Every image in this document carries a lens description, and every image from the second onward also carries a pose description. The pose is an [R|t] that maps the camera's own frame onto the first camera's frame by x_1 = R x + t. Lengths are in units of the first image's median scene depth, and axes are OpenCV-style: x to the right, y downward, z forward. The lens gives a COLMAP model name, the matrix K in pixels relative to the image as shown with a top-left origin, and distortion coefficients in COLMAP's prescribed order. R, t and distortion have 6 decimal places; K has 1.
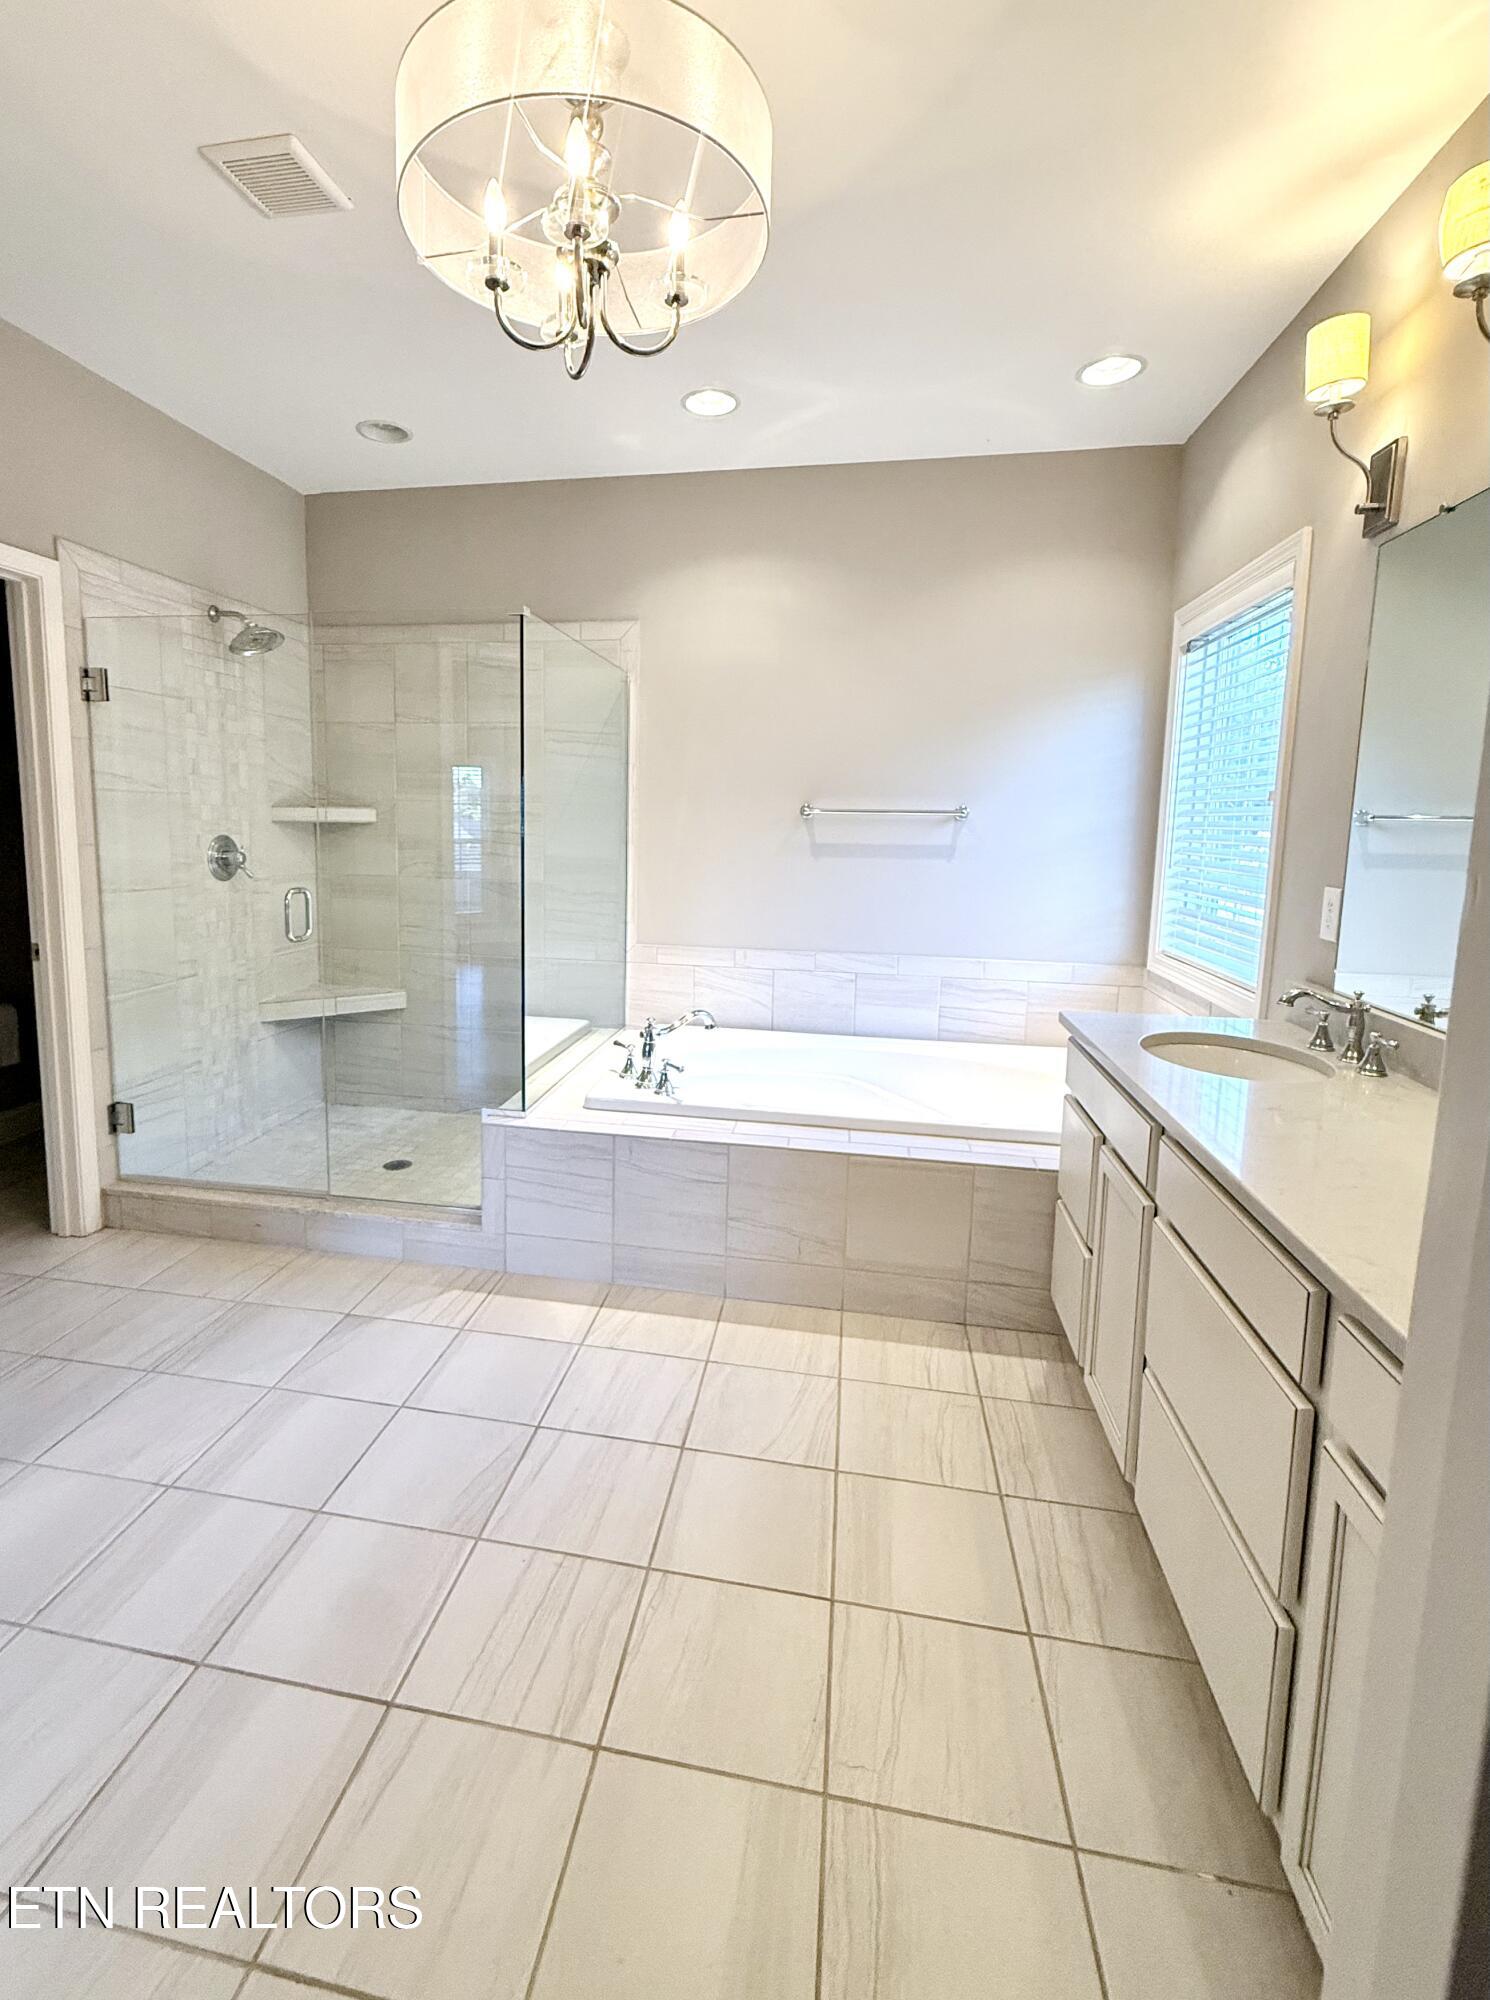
lens RADIAL K [[950.3, 0, 740.9], [0, 950.3, 942.1], [0, 0, 1]] dist [-0.000035, -0.000323]
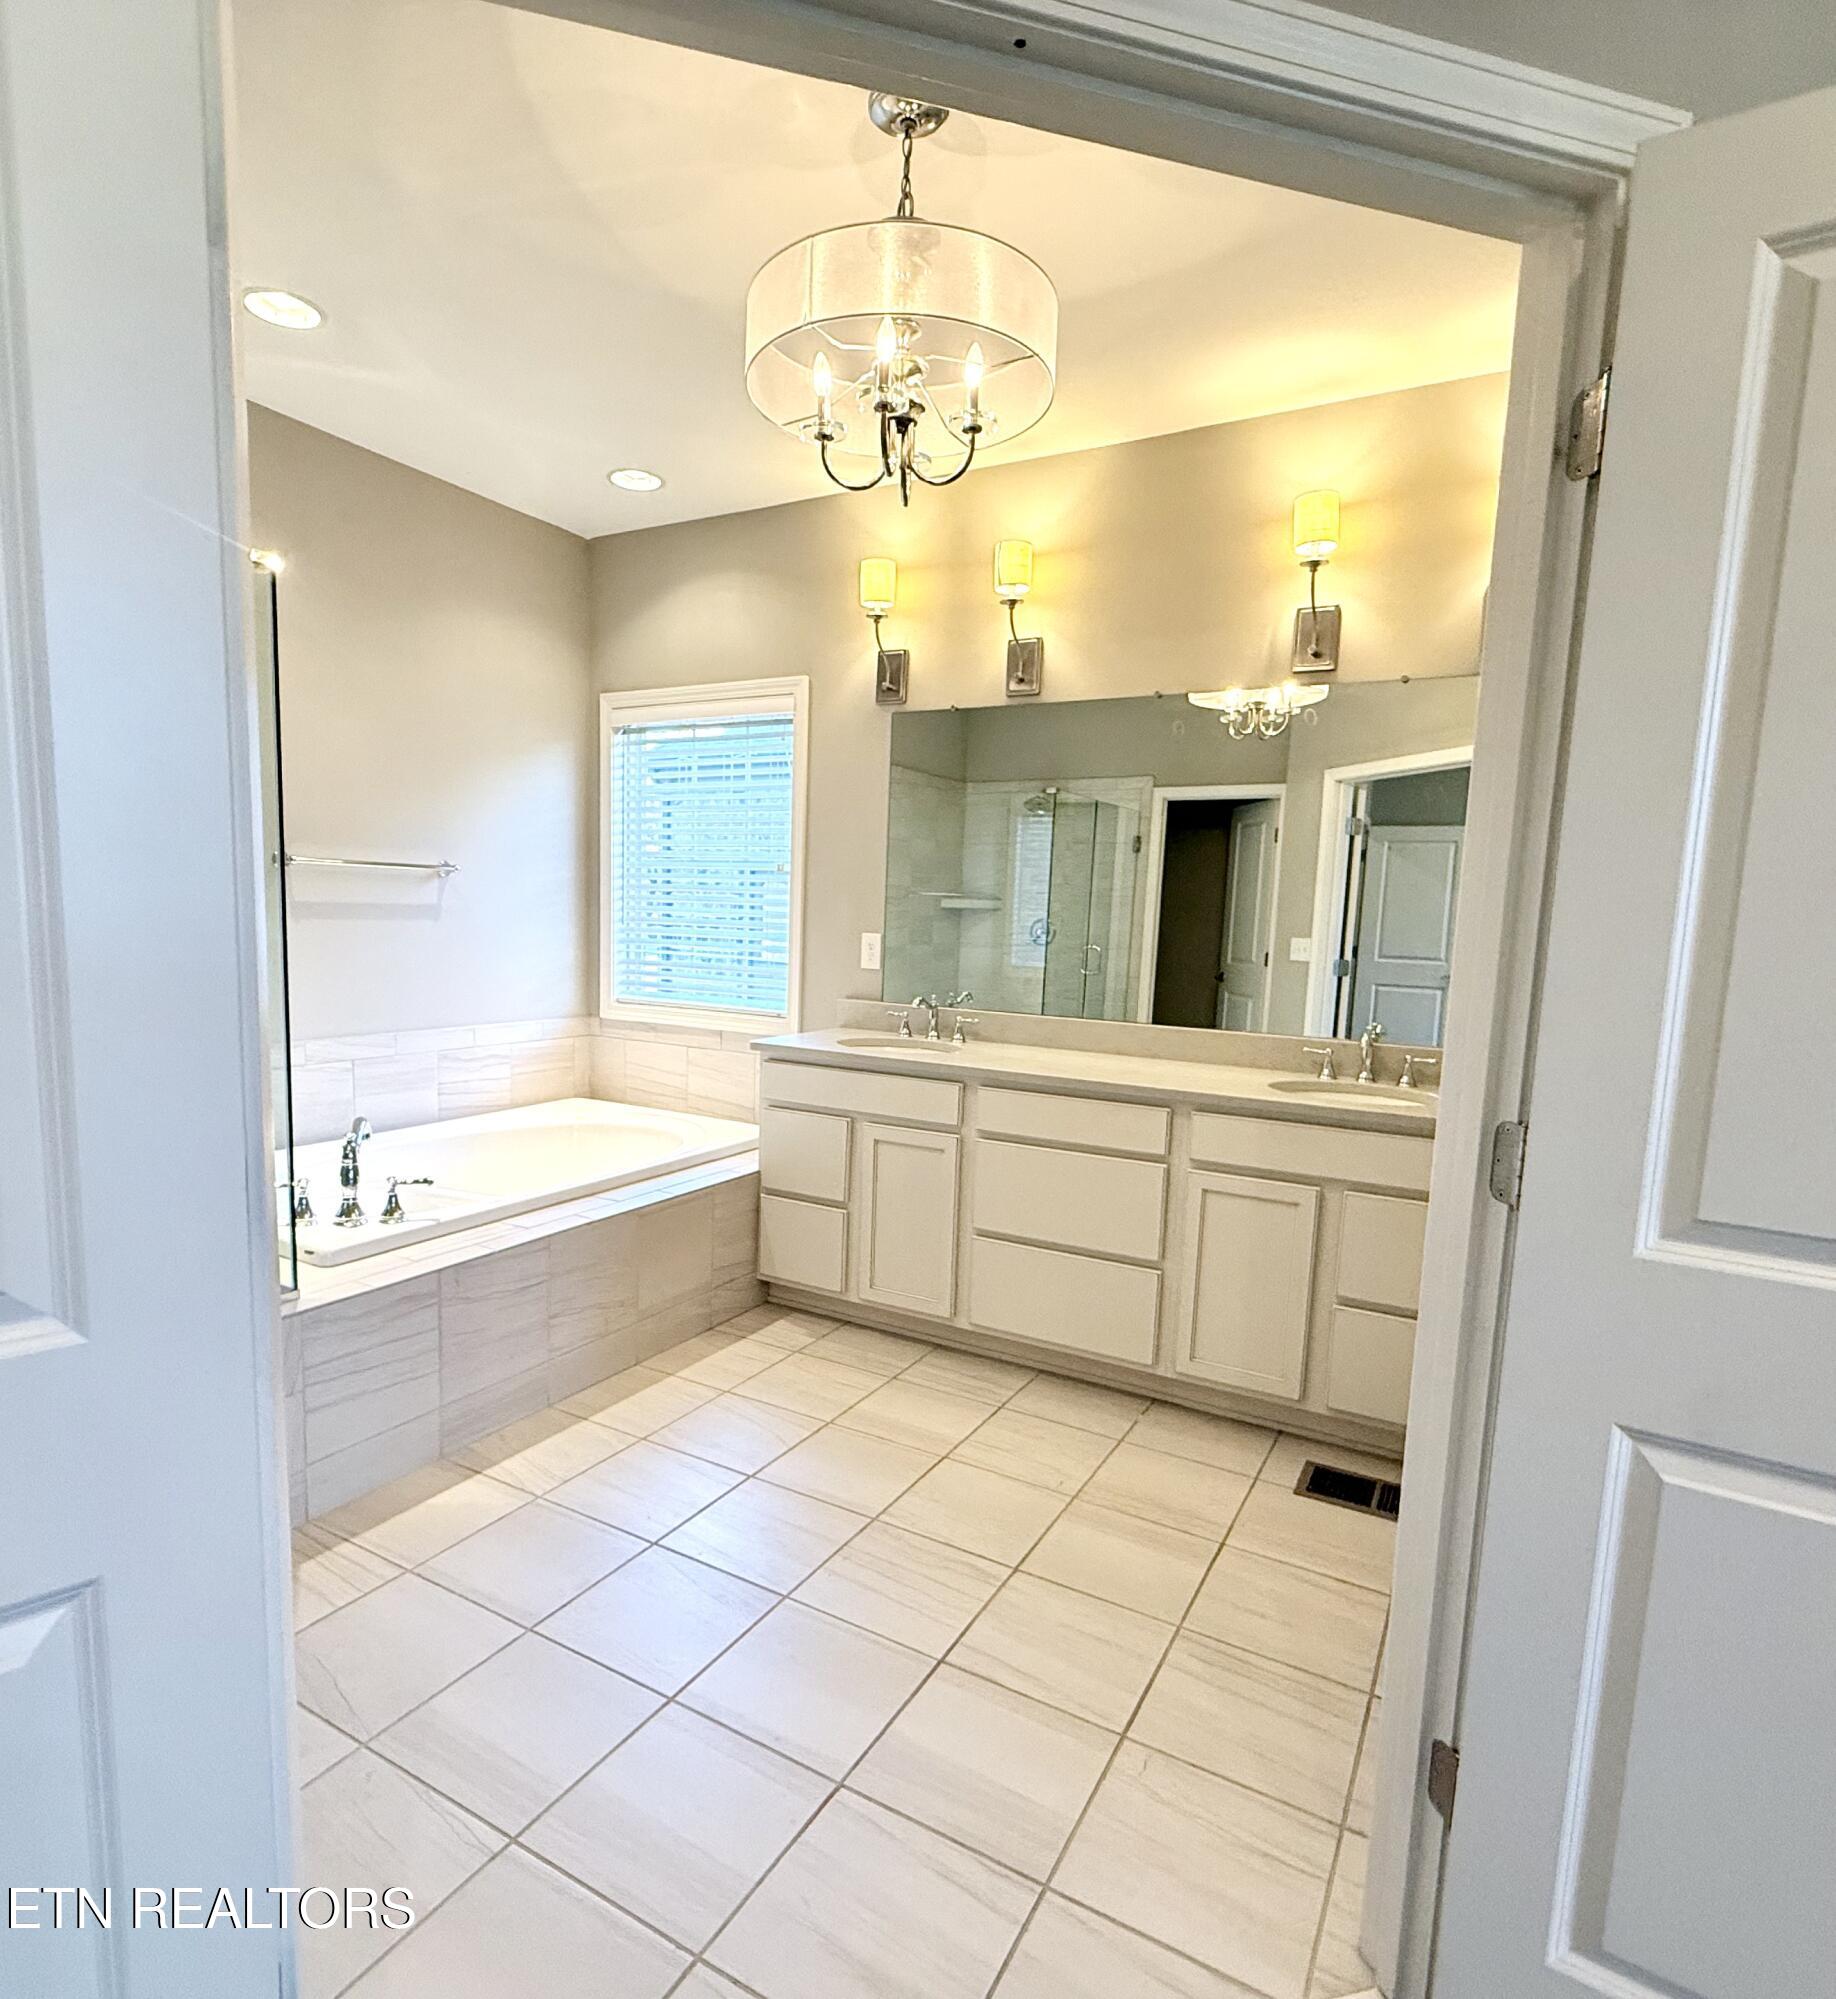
lens RADIAL K [[1102.1, 0, 916.7], [0, 1102.1, 1049.8], [0, 0, 1]] dist [-0.003573, -0.000694]
pose [[0.322670, -0.126921, 0.937963, -0.814514], [0.095847, 0.990256, 0.101025, -0.034264], [-0.941646, 0.057303, 0.331691, 0.291310]]
